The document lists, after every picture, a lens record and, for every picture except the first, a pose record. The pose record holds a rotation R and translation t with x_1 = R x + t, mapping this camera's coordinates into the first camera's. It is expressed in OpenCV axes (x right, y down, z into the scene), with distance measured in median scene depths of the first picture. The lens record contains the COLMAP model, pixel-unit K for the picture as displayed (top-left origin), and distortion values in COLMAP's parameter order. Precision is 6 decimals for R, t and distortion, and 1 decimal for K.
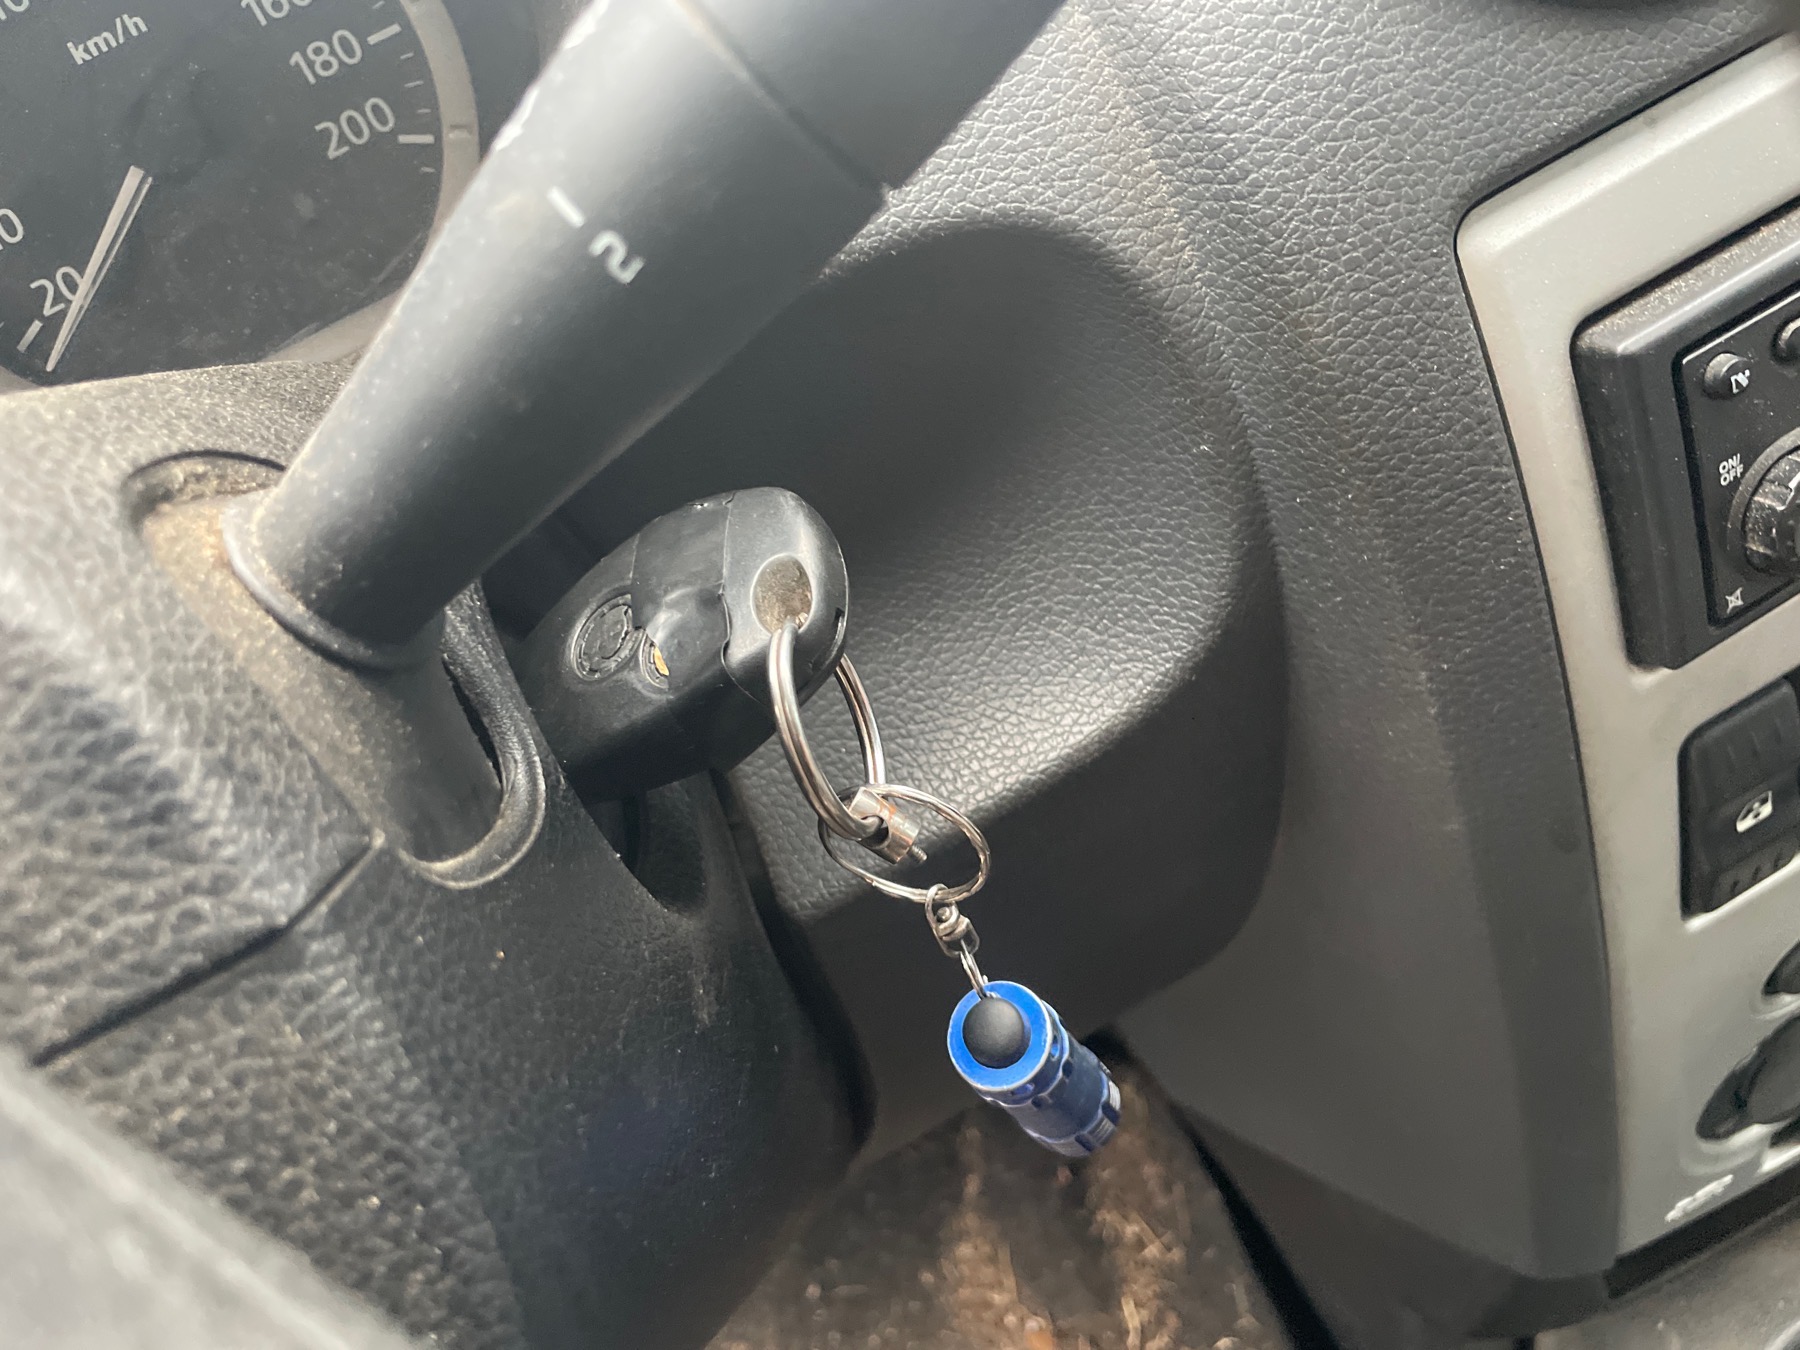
lens RADIAL K [[1360.9, 0, 897.6], [0, 1360.9, 668.2], [0, 0, 1]] dist [0.077068, -0.099158]
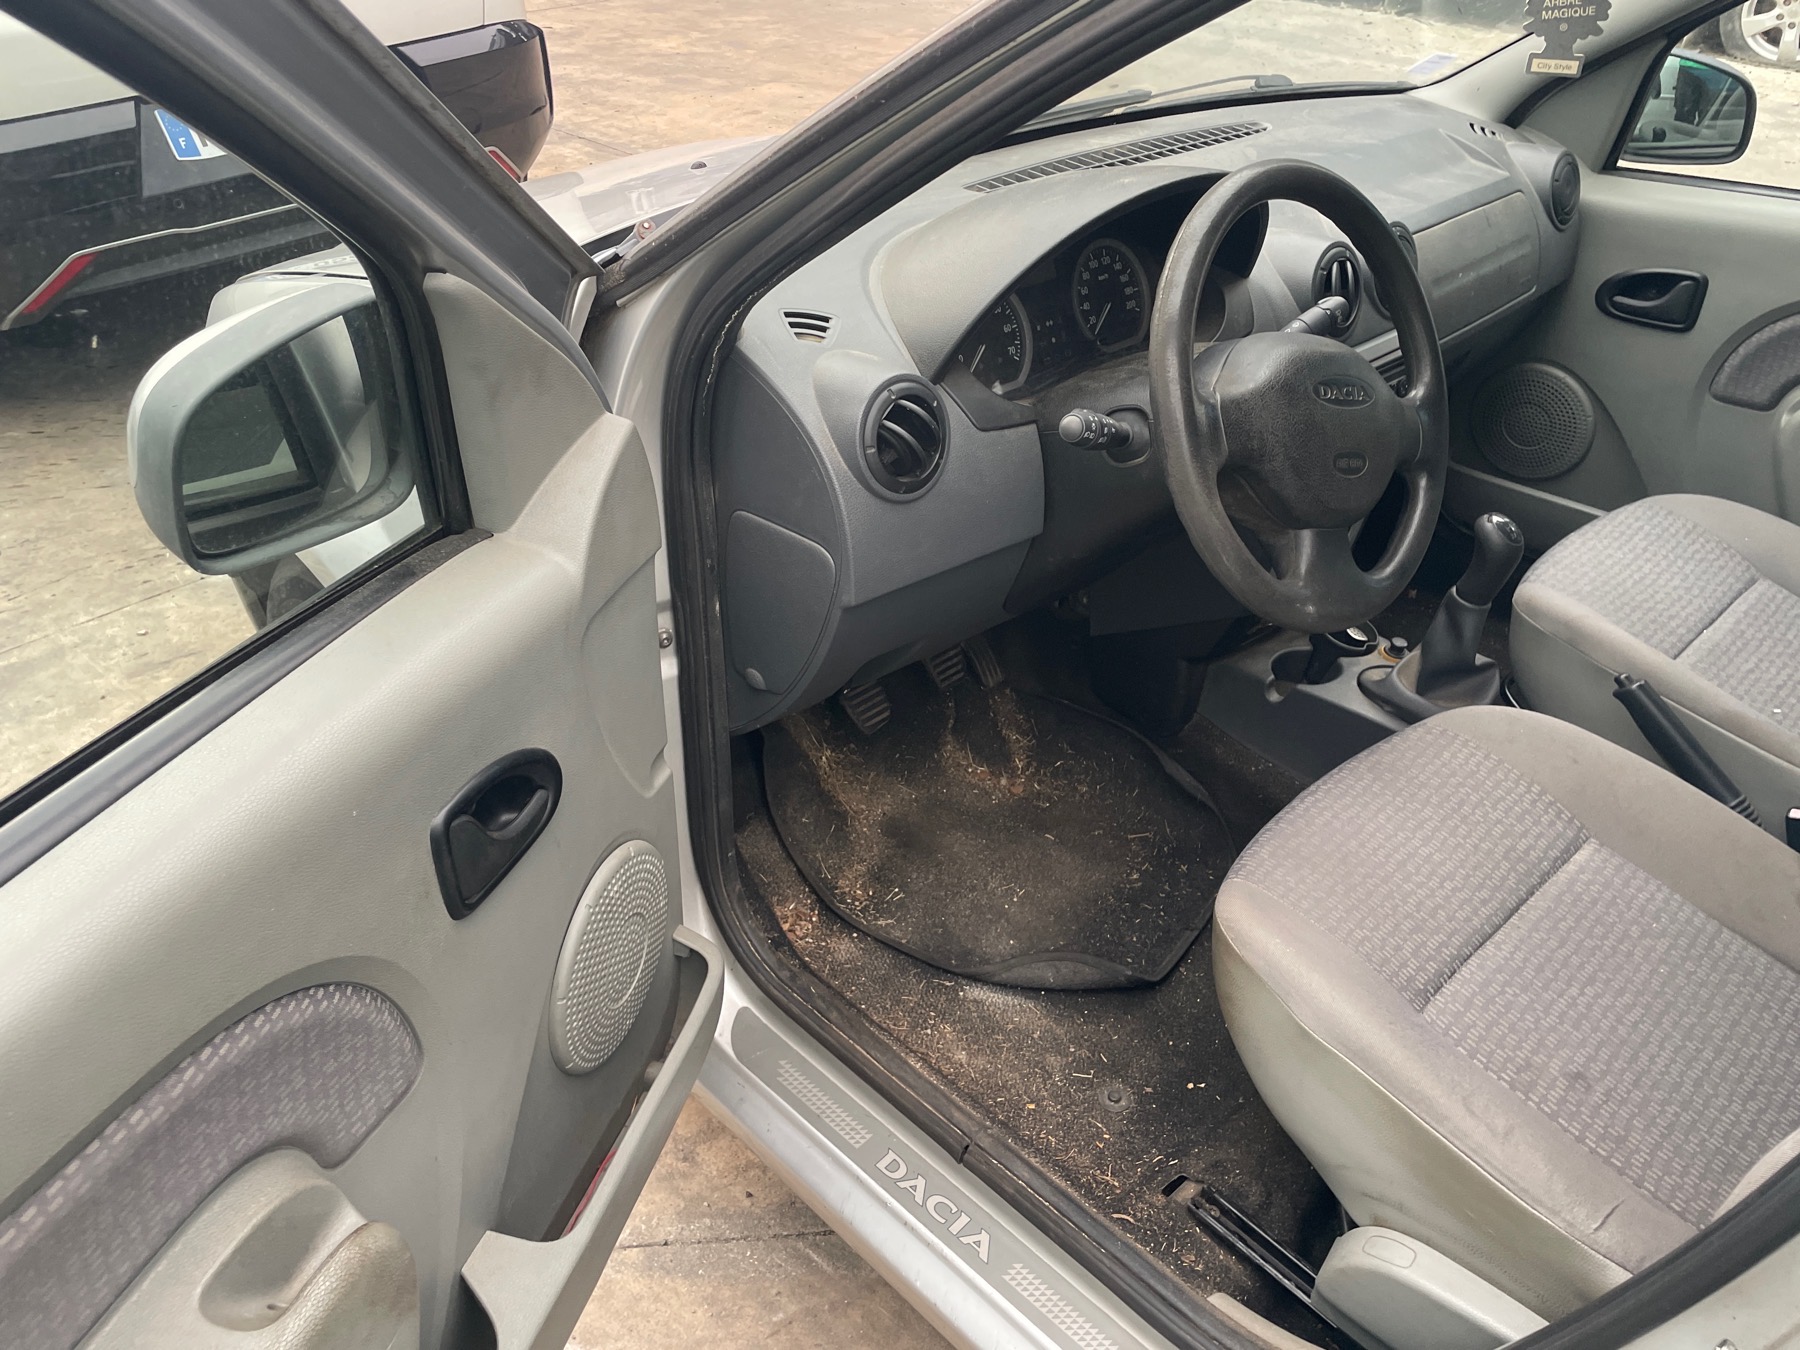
lens RADIAL K [[1360.9, 0, 909.2], [0, 1360.9, 669.0], [0, 0, 1]] dist [0.077068, -0.099158]
pose [[0.847582, 0.133351, 0.513636, -3.612693], [-0.072994, 0.988008, -0.136057, 1.765146], [-0.525620, 0.077827, 0.847152, -2.896975]]
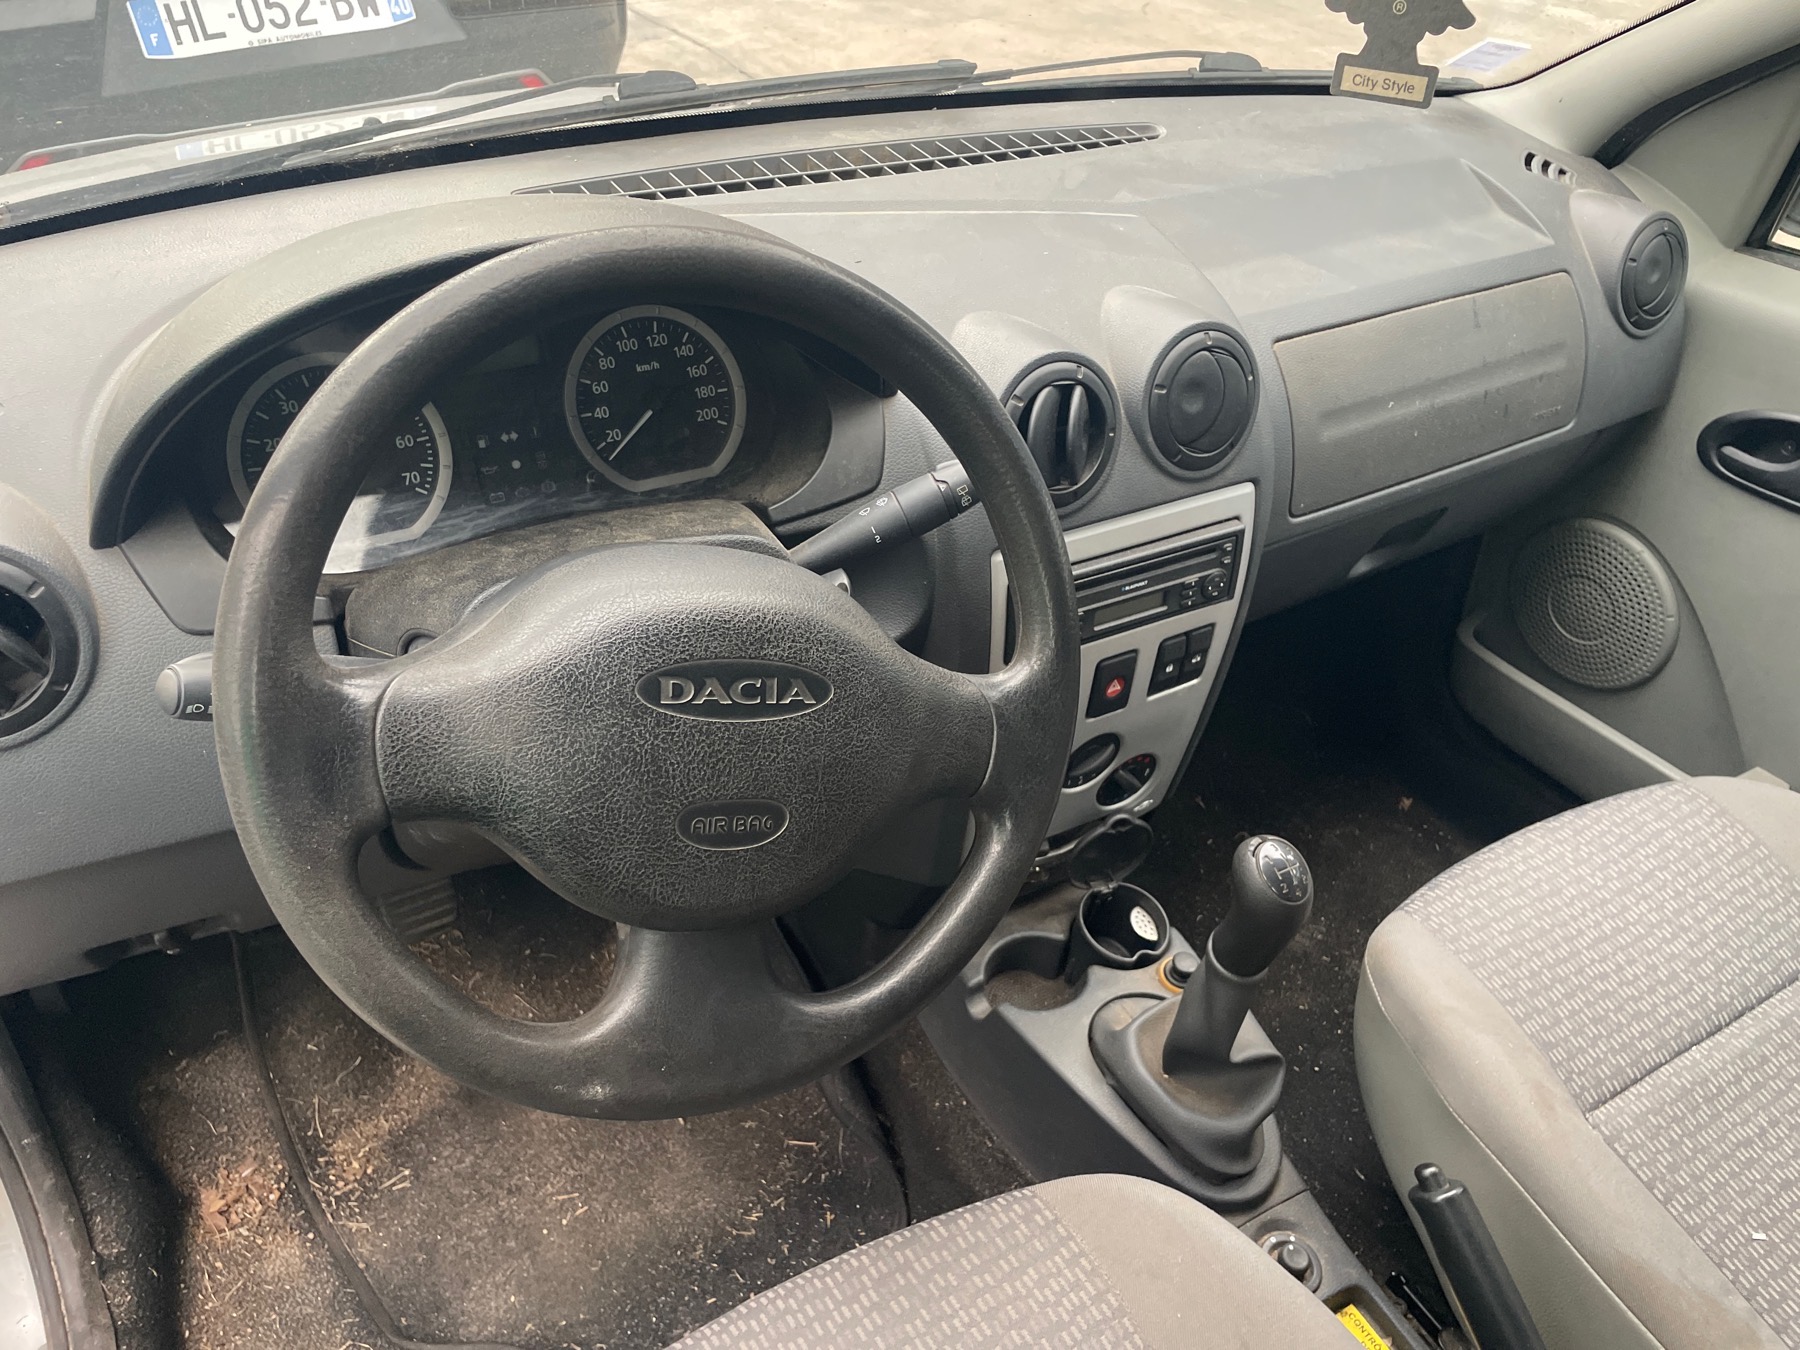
lens RADIAL K [[1360.9, 0, 899.4], [0, 1360.9, 683.9], [0, 0, 1]] dist [0.077068, -0.099158]
pose [[0.899588, 0.250713, 0.357609, -0.976969], [-0.245901, 0.967456, -0.059686, 0.313276], [-0.360935, -0.034244, 0.931962, -2.216331]]
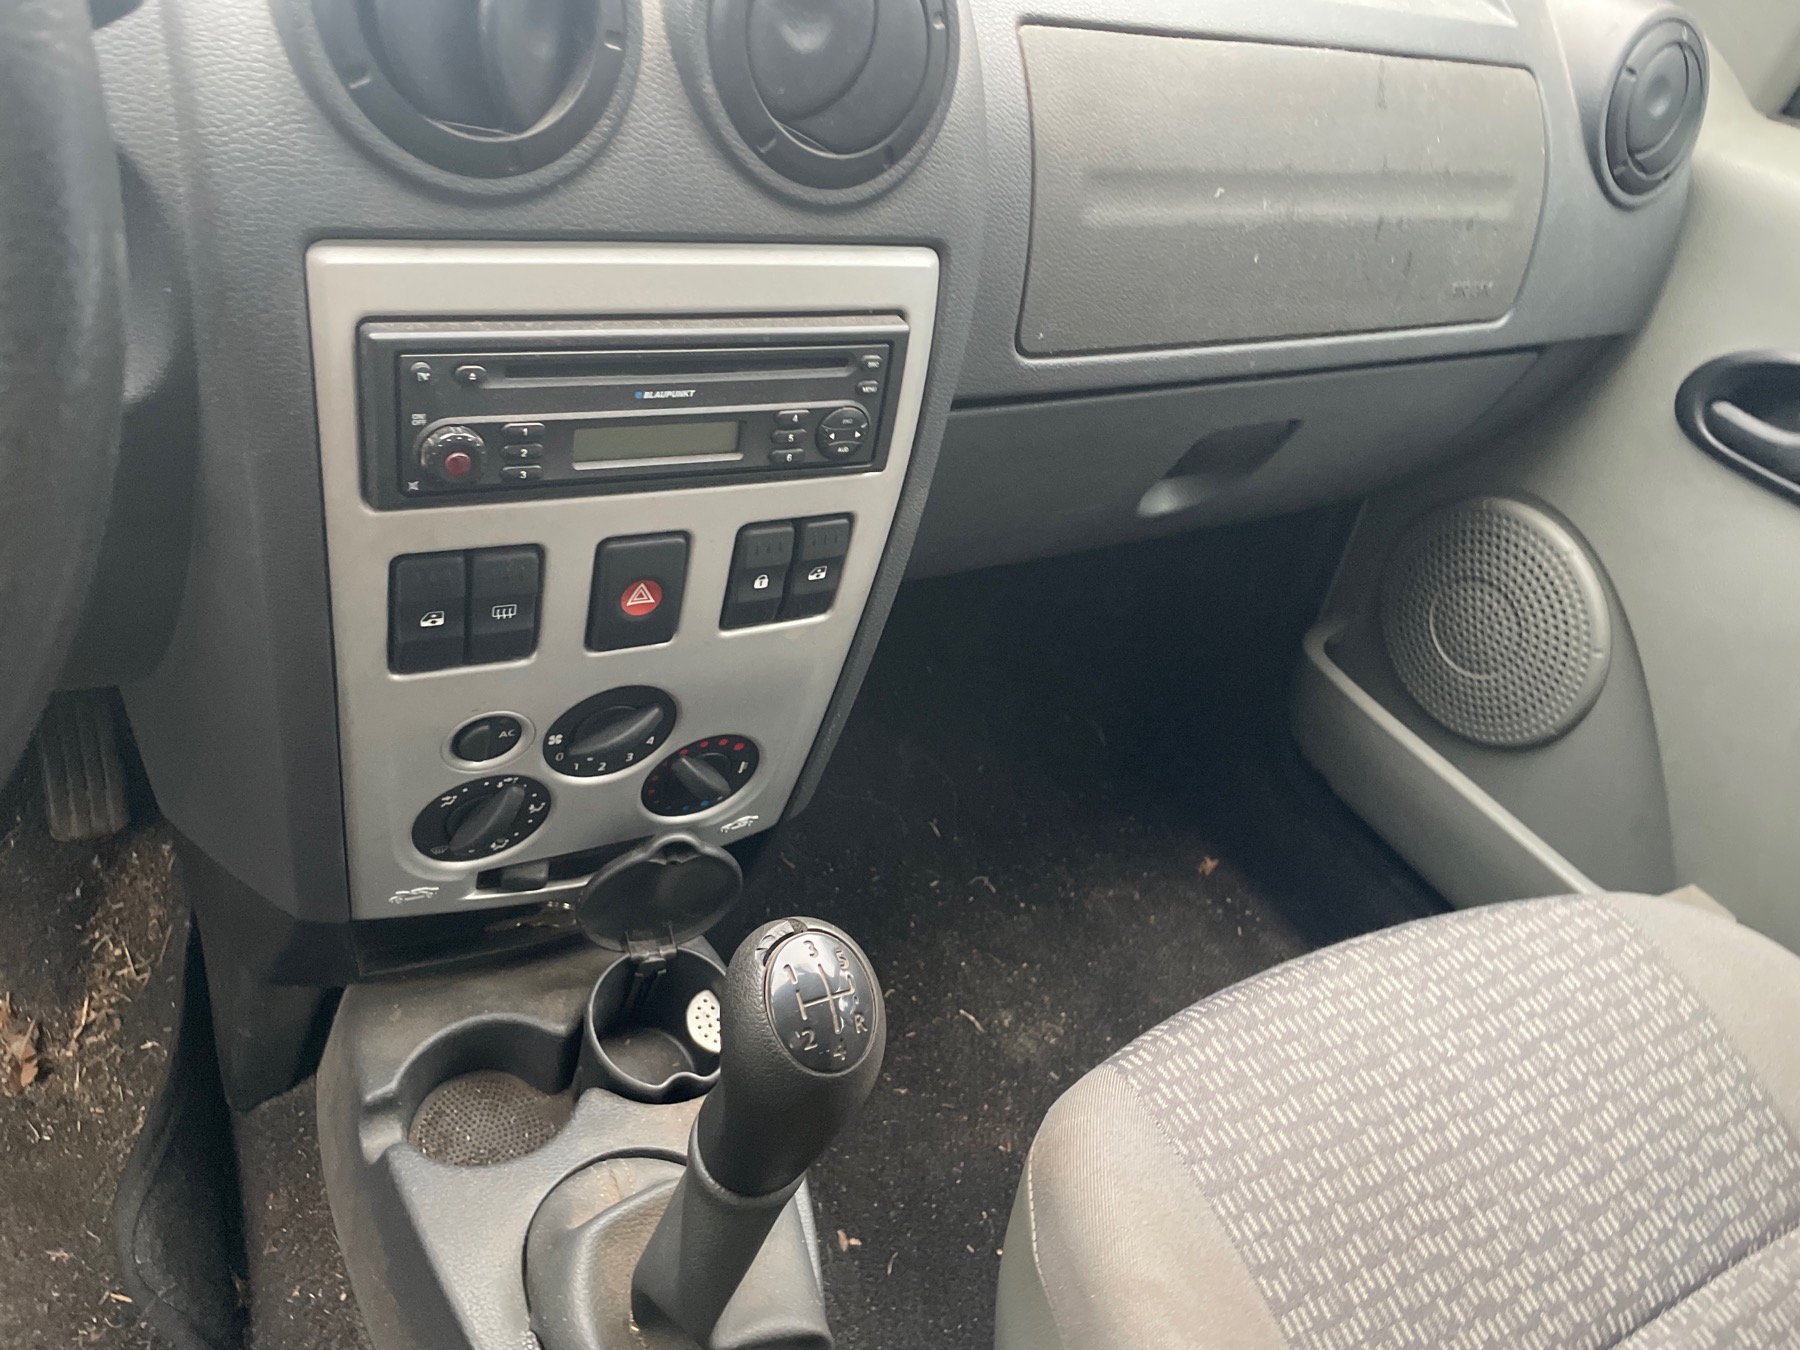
lens RADIAL K [[1360.9, 0, 887.9], [0, 1360.9, 662.2], [0, 0, 1]] dist [0.077068, -0.099158]
pose [[0.829157, 0.375961, 0.413705, 0.369736], [-0.374444, 0.923031, -0.088351, 0.087253], [-0.415080, -0.081653, 0.906114, -0.948498]]
